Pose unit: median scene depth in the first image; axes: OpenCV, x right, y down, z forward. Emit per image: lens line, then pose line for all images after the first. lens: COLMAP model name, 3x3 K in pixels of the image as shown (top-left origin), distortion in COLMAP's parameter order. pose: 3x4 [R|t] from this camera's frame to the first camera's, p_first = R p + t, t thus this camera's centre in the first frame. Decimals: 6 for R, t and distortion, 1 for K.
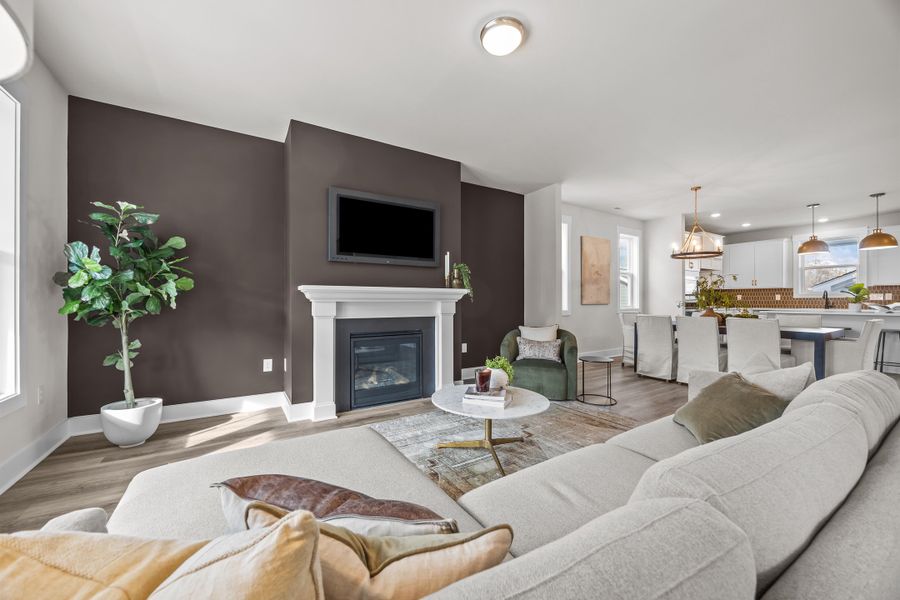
lens RADIAL K [[339.9, 0, 445.9], [0, 339.9, 302.2], [0, 0, 1]] dist [-0.000609, -0.000157]
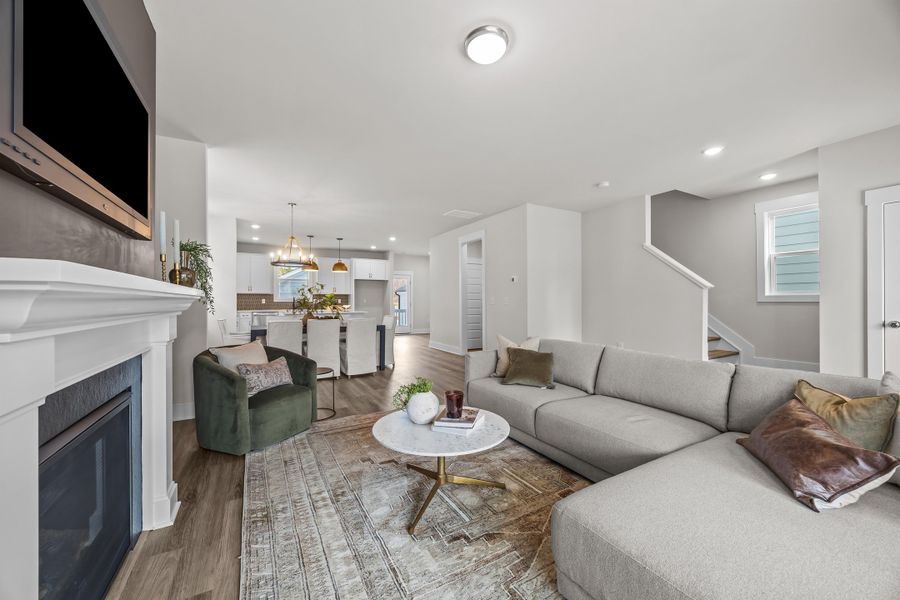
lens RADIAL K [[339.9, 0, 445.9], [0, 339.9, 302.2], [0, 0, 1]] dist [-0.000609, -0.000157]
pose [[0.048745, -0.001105, 0.998811, -0.468255], [0.005537, 0.999984, 0.000836, -0.017728], [-0.998796, 0.005490, 0.048750, 0.607379]]
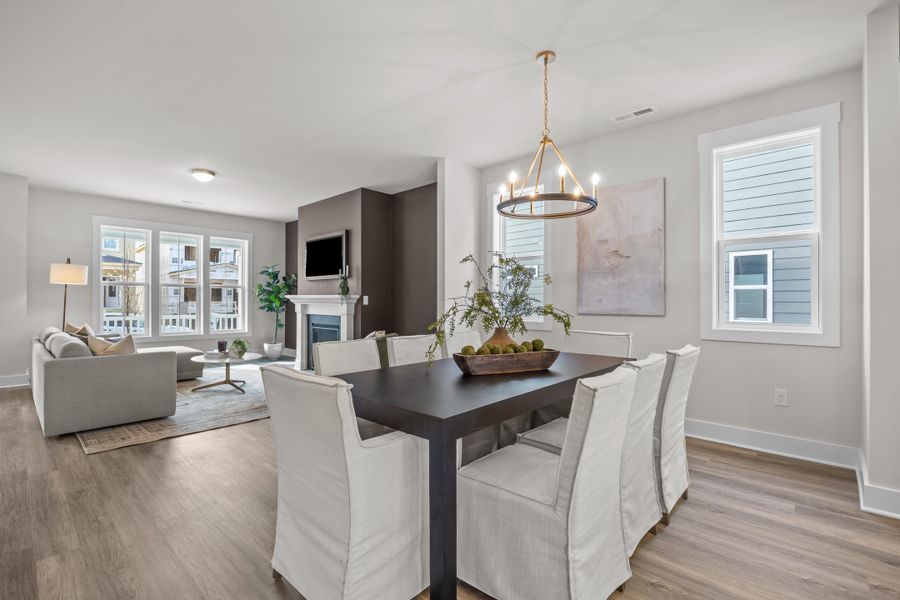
lens RADIAL K [[414.8, 0, 450.0], [0, 414.8, 300.0], [0, 0, 1]] dist [0.000288, 0.000086]
pose [[0.266934, 0.003999, -0.963706, 1.667994], [-0.006151, 0.999978, 0.002445, -0.027478], [0.963695, 0.005275, 0.266953, 1.005296]]
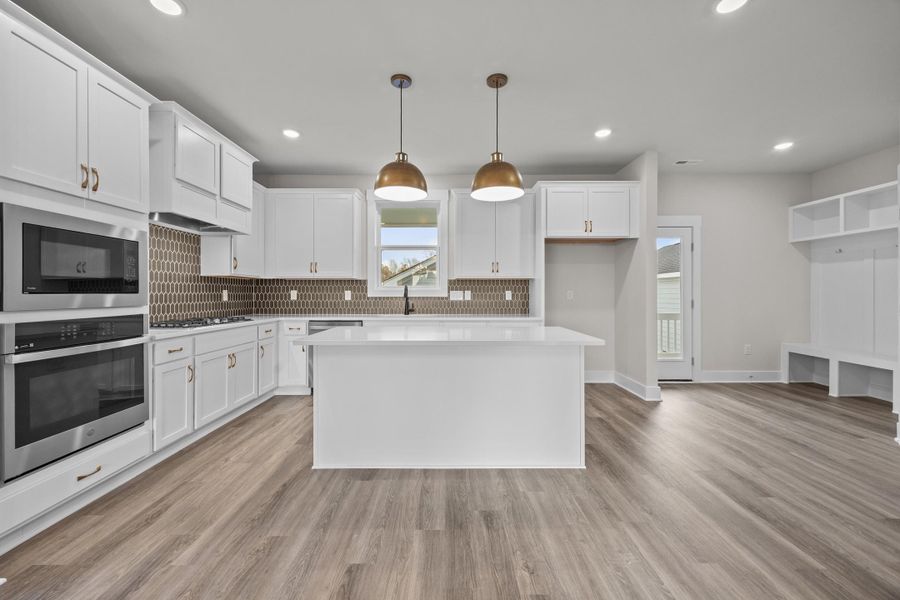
lens RADIAL K [[362.4, 0, 451.1], [0, 362.4, 288.9], [0, 0, 1]] dist [0.000184, 0.000079]
pose [[0.521102, 0.013604, 0.853386, 1.188733], [0.003830, 0.999826, -0.018277, -0.029085], [-0.853486, 0.012793, 0.520959, 1.160847]]
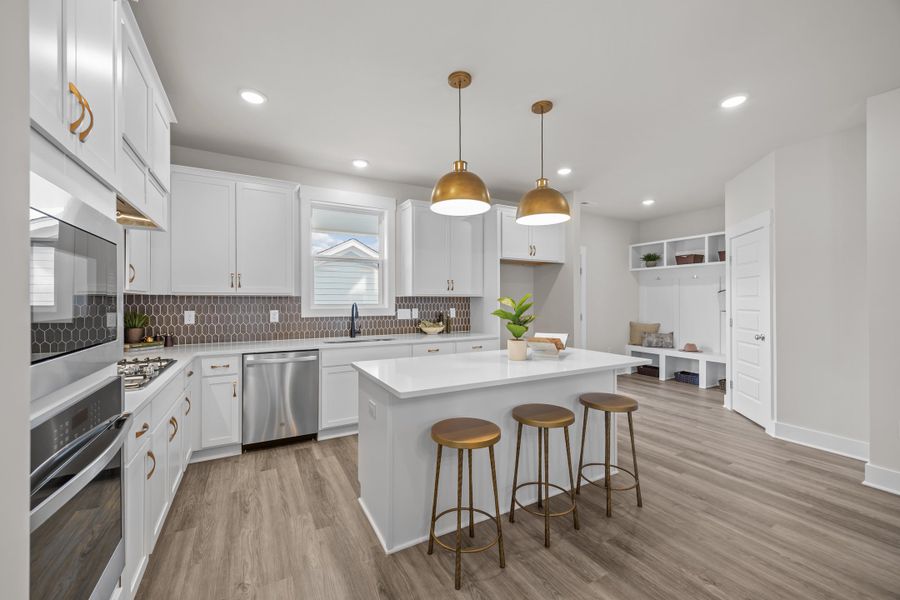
lens RADIAL K [[356.9, 0, 450.0], [0, 356.9, 300.0], [0, 0, 1]] dist [-0.000228, -0.000017]
pose [[0.048640, 0.005628, 0.998801, 1.129328], [0.006689, 0.999960, -0.005960, -0.067356], [-0.998794, 0.006971, 0.048600, 1.613299]]
